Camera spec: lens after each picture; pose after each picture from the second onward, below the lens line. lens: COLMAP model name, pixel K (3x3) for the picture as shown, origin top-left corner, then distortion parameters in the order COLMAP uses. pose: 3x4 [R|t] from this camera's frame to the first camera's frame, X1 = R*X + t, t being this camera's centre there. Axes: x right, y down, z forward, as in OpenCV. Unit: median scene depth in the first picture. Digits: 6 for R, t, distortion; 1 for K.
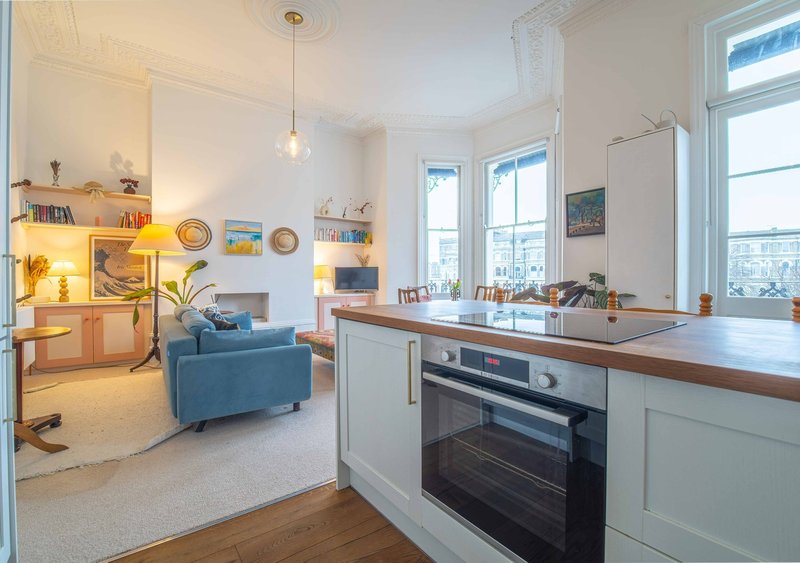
lens RADIAL K [[361.5, 0, 400.0], [0, 361.5, 281.5], [0, 0, 1]] dist [-0.020140, -0.000417]
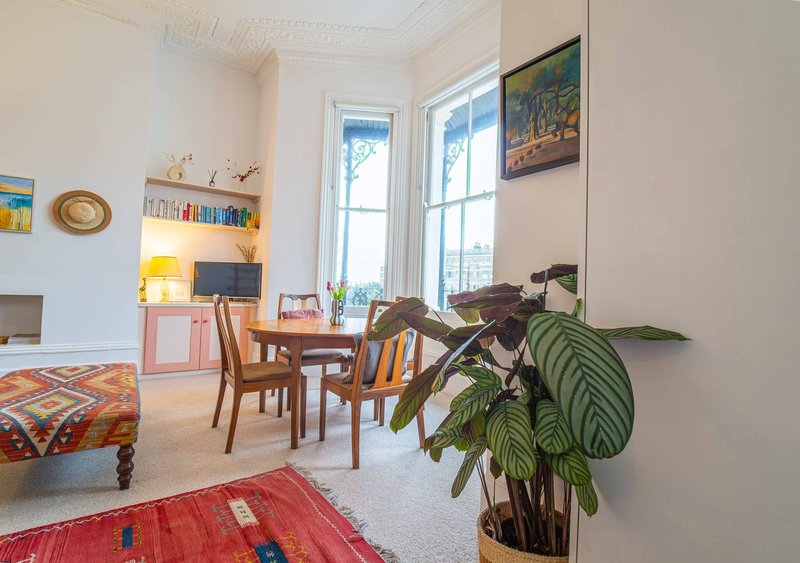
lens RADIAL K [[378.4, 0, 400.0], [0, 378.4, 281.5], [0, 0, 1]] dist [-0.020325, -0.000189]
pose [[0.999209, 0.032885, -0.022341, 0.254312], [-0.033631, 0.998859, -0.033892, 0.008777], [0.021201, 0.034616, 0.999176, 0.403346]]
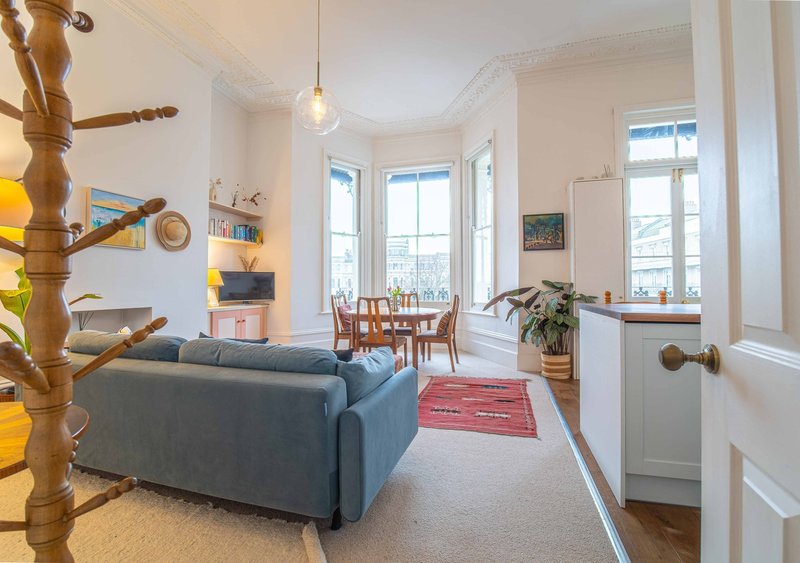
lens RADIAL K [[361.5, 0, 400.0], [0, 361.5, 281.5], [0, 0, 1]] dist [-0.020140, -0.000417]
pose [[0.794356, 0.007653, 0.607405, -0.414991], [0.008206, 0.999694, -0.023328, 0.003272], [-0.607397, 0.023515, 0.794050, 0.210335]]
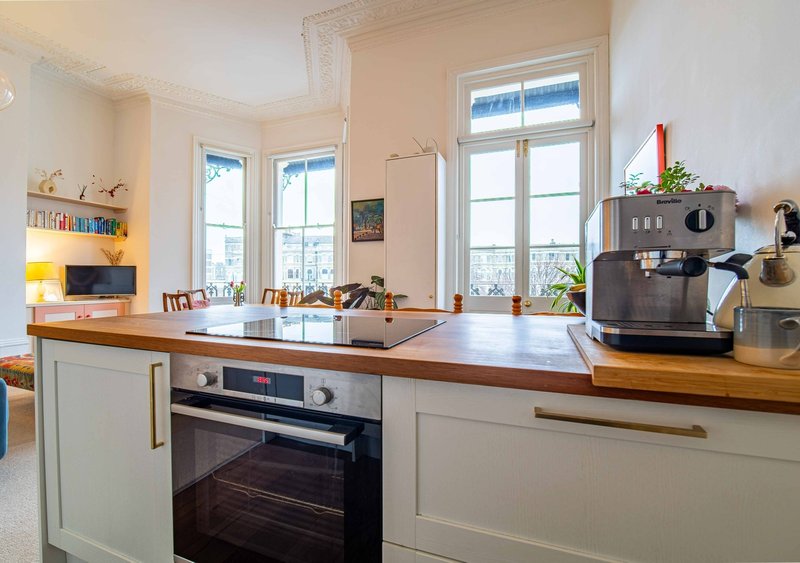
lens RADIAL K [[361.5, 0, 400.0], [0, 361.5, 281.5], [0, 0, 1]] dist [-0.020140, -0.000417]
pose [[0.847340, 0.002145, 0.531047, 0.017360], [0.001489, 0.999978, -0.006414, -0.000216], [-0.531049, 0.006225, 0.847318, 0.025648]]
